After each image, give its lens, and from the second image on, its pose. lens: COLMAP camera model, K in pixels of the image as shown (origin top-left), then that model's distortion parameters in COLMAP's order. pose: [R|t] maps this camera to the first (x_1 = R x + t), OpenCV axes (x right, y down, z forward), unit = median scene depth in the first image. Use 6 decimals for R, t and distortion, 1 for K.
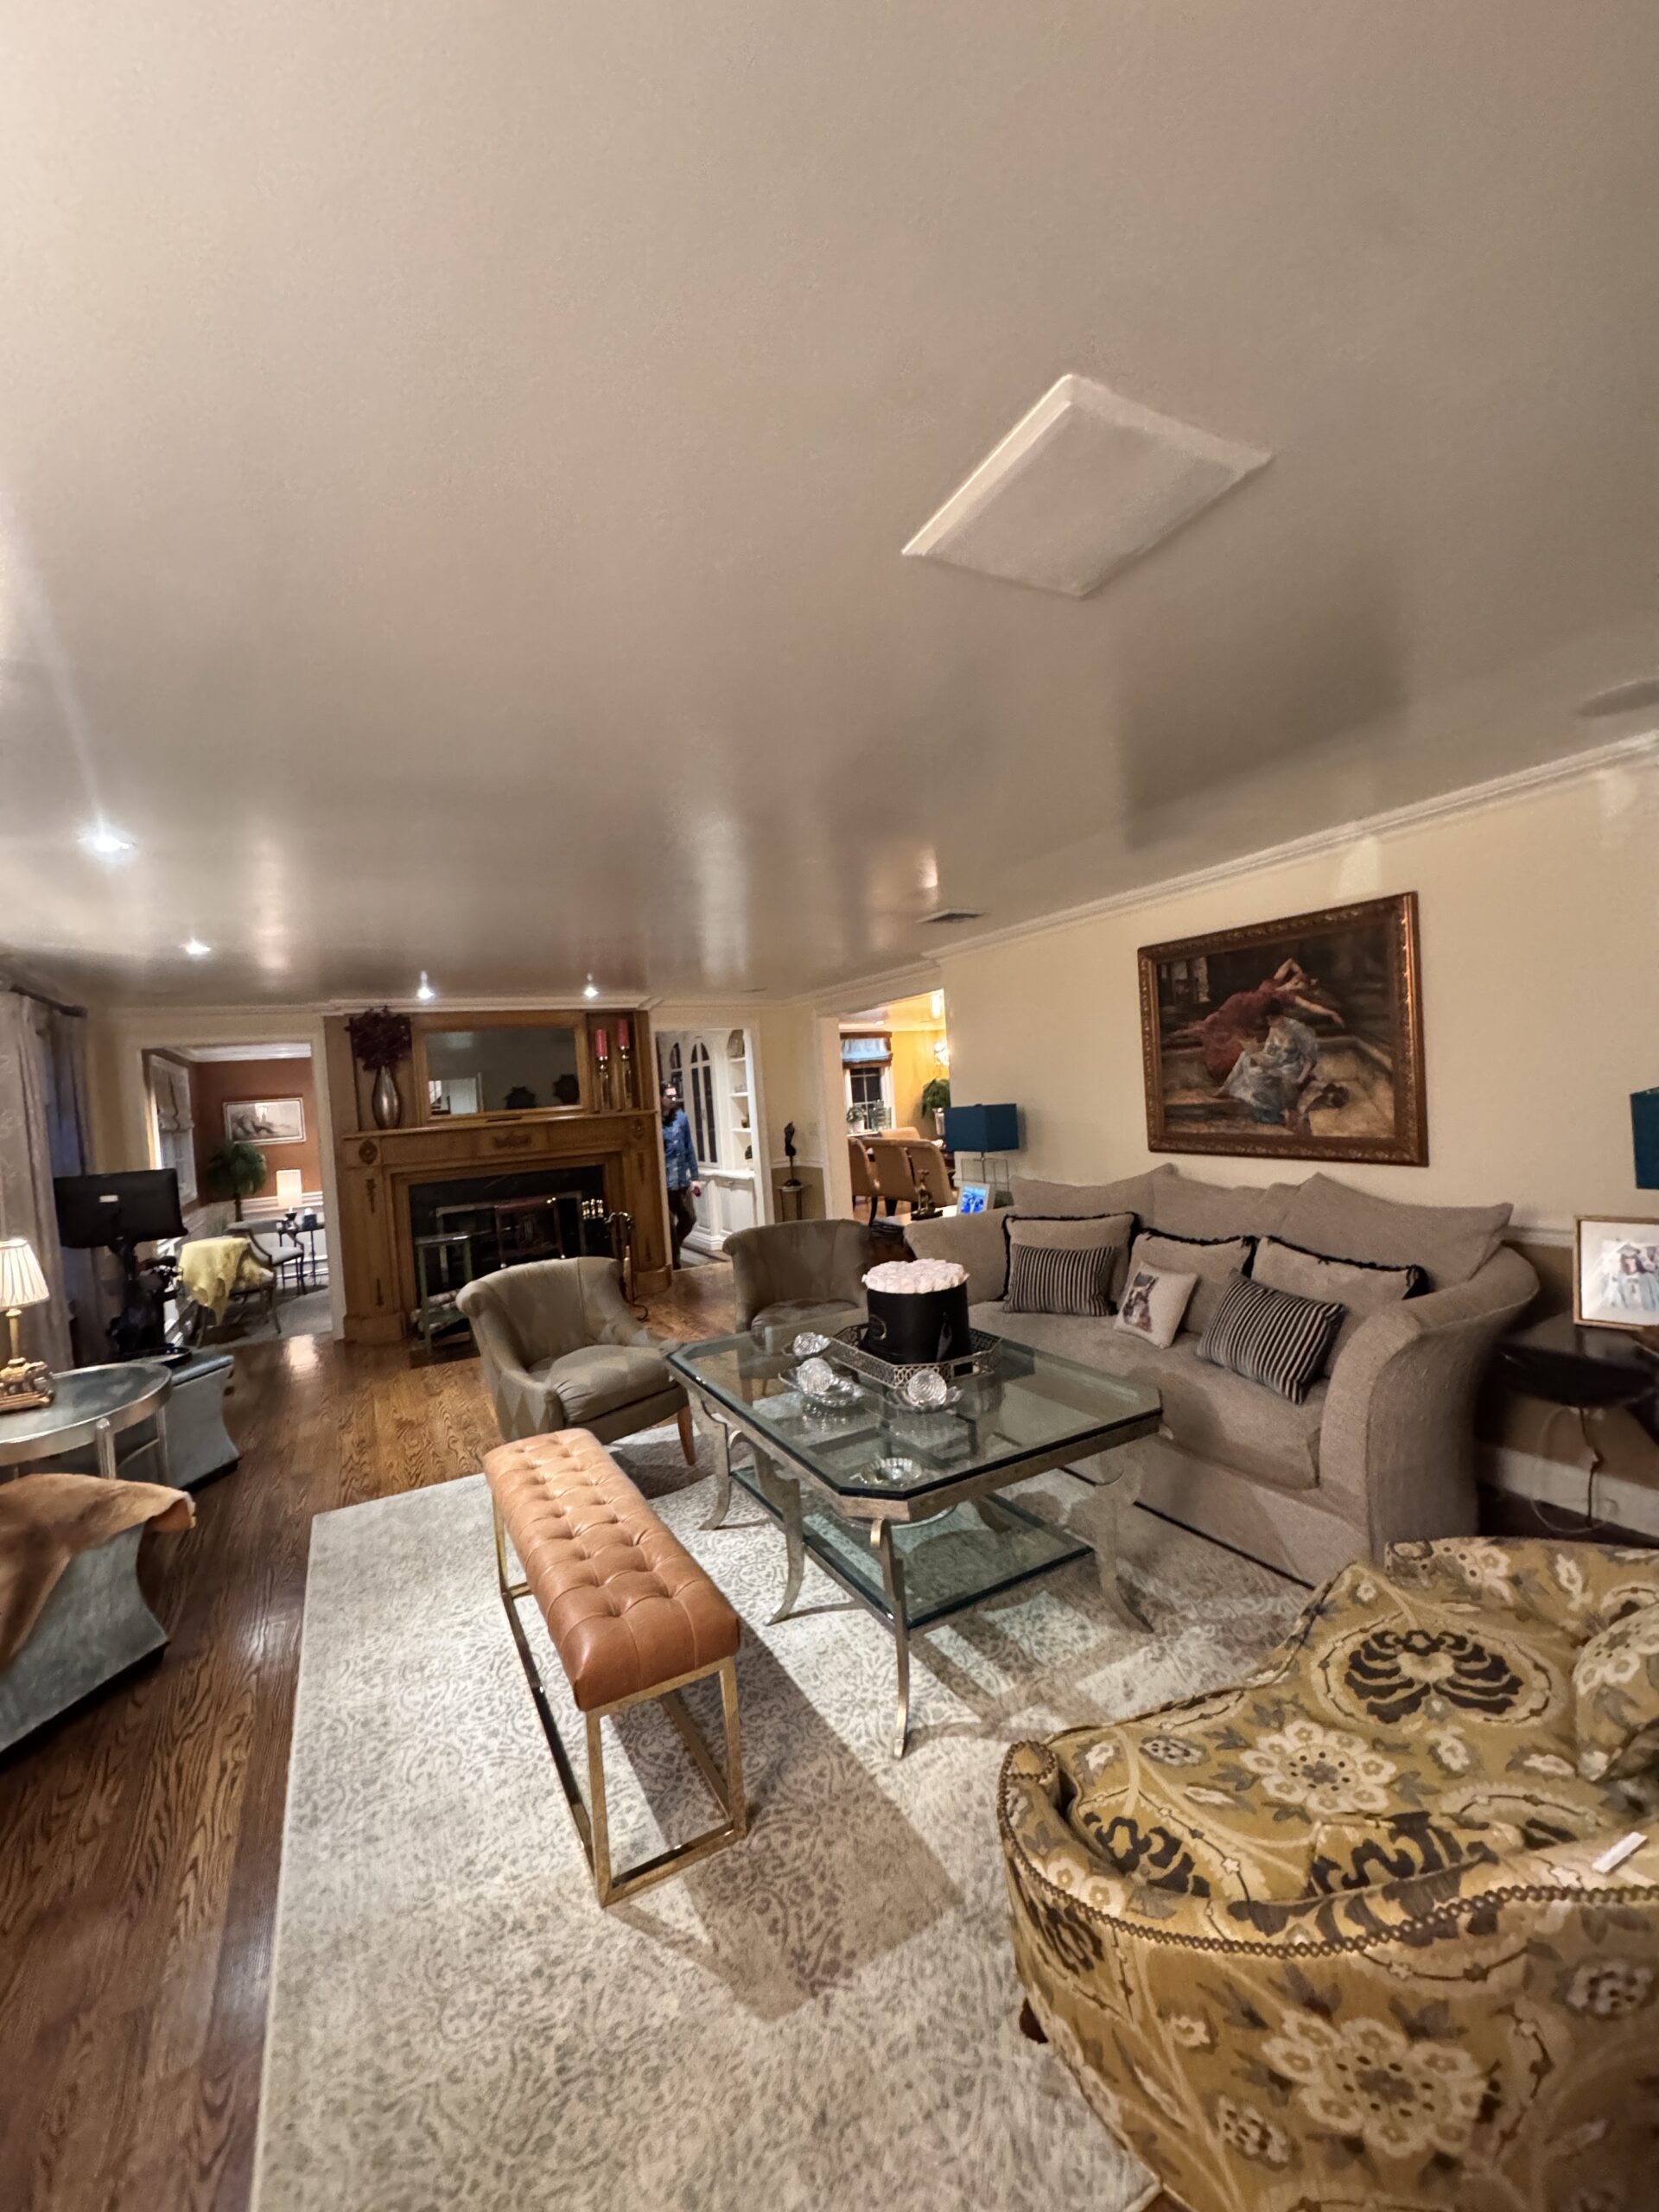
lens RADIAL K [[881.8, 0, 828.9], [0, 881.8, 1105.2], [0, 0, 1]] dist [-0.004191, 0.000705]
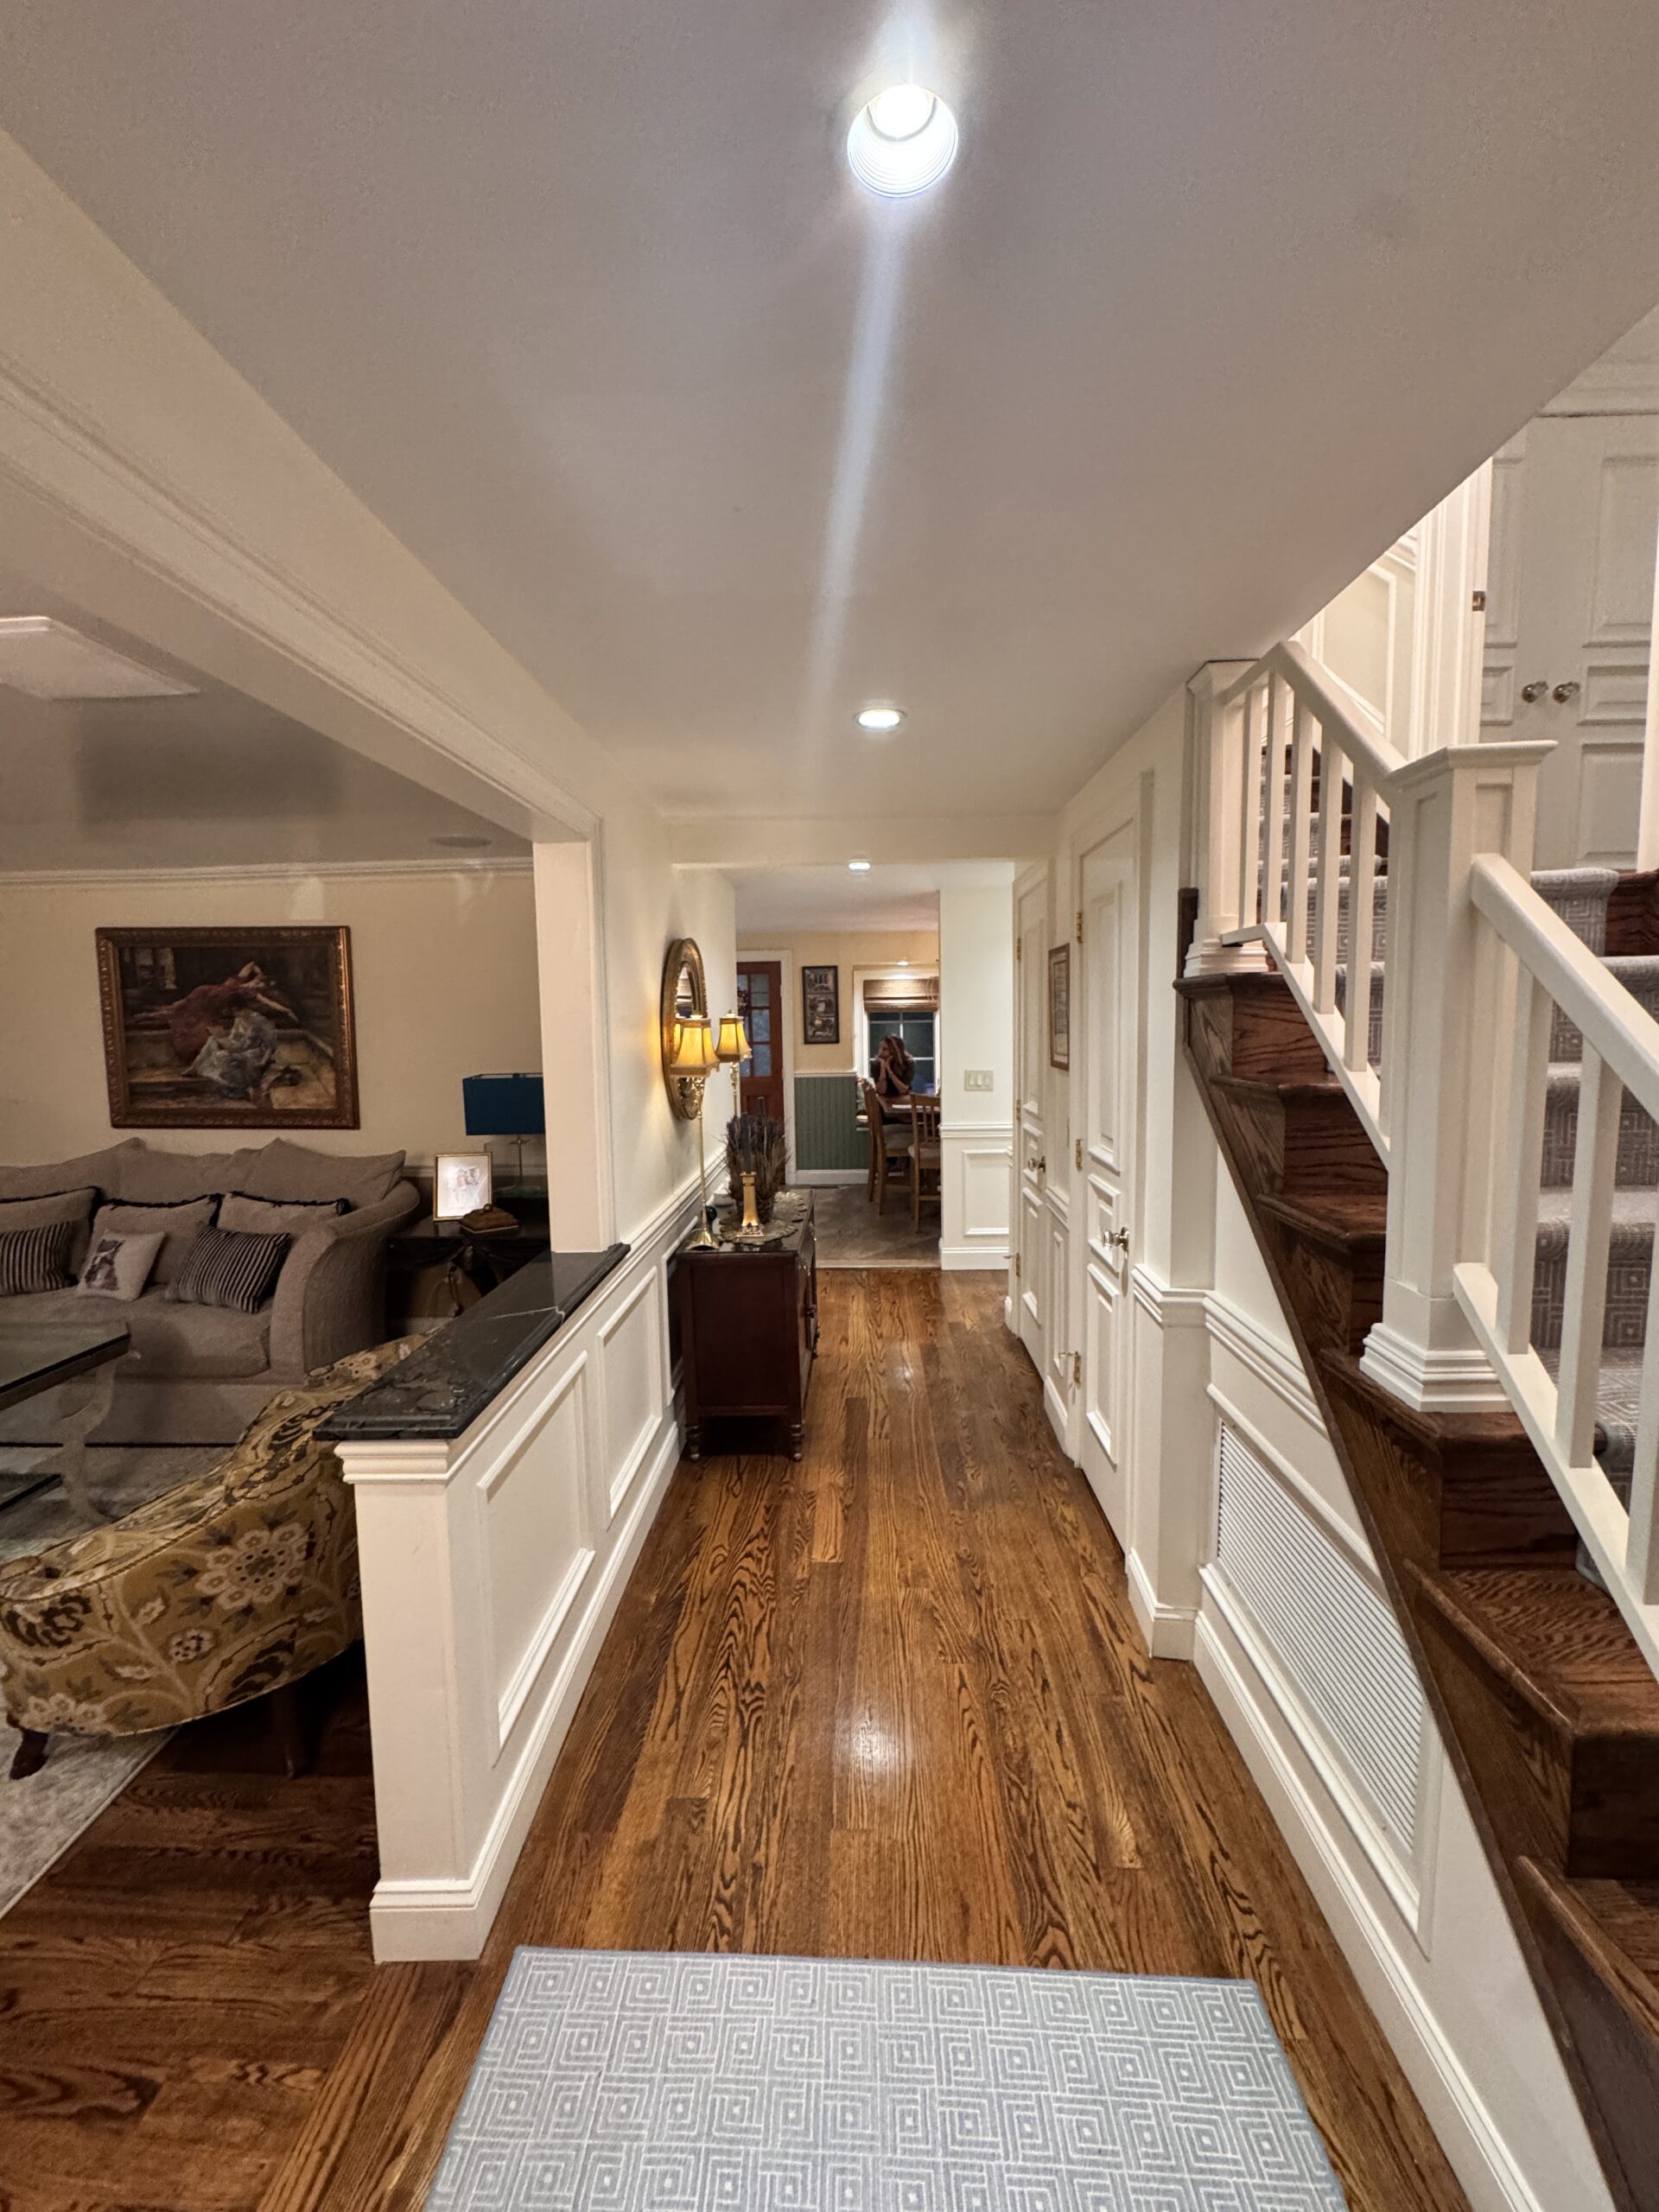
lens RADIAL K [[881.8, 0, 832.0], [0, 881.8, 1104.5], [0, 0, 1]] dist [-0.004191, 0.000705]
pose [[0.509606, -0.020191, 0.860171, -0.109164], [-0.005812, 0.999621, 0.026907, -0.008620], [-0.860388, -0.018711, 0.509296, -0.294574]]
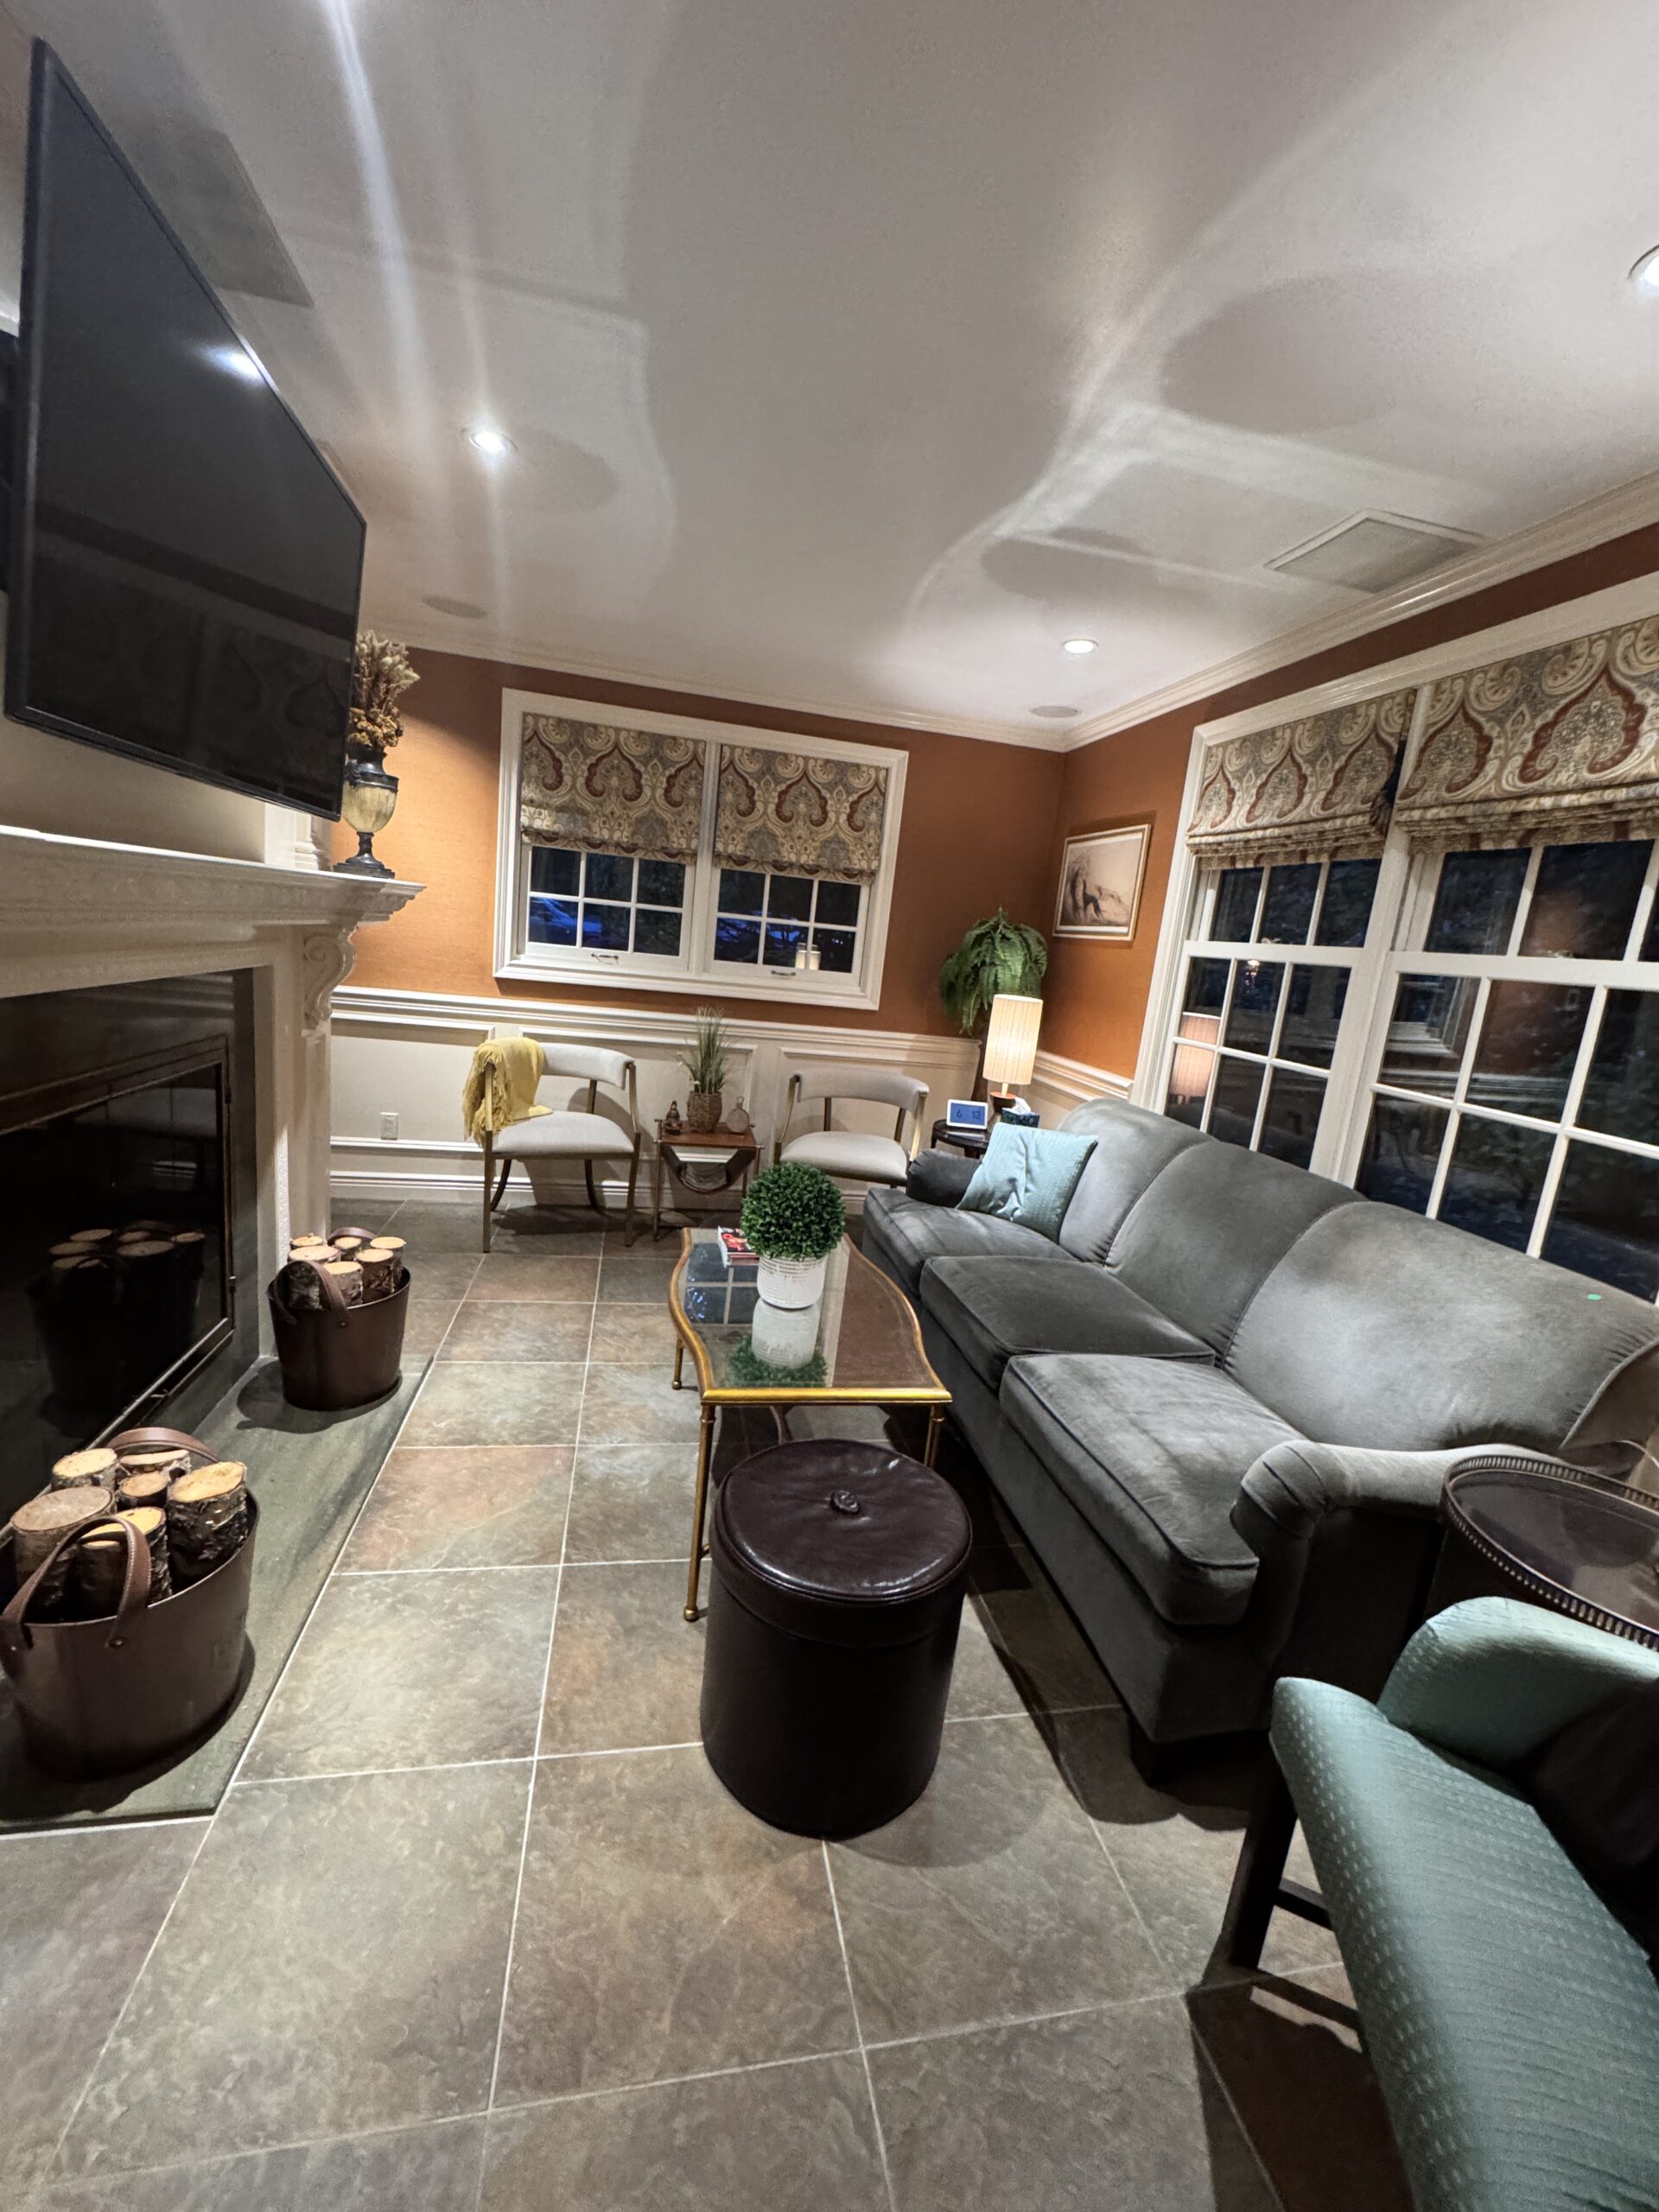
lens RADIAL K [[881.8, 0, 824.5], [0, 881.8, 1103.5], [0, 0, 1]] dist [-0.004191, 0.000705]
pose [[-0.309227, 0.220496, -0.925073, -0.496816], [-0.095522, 0.960628, 0.260901, 0.058834], [0.946179, 0.169043, -0.275990, 2.702274]]
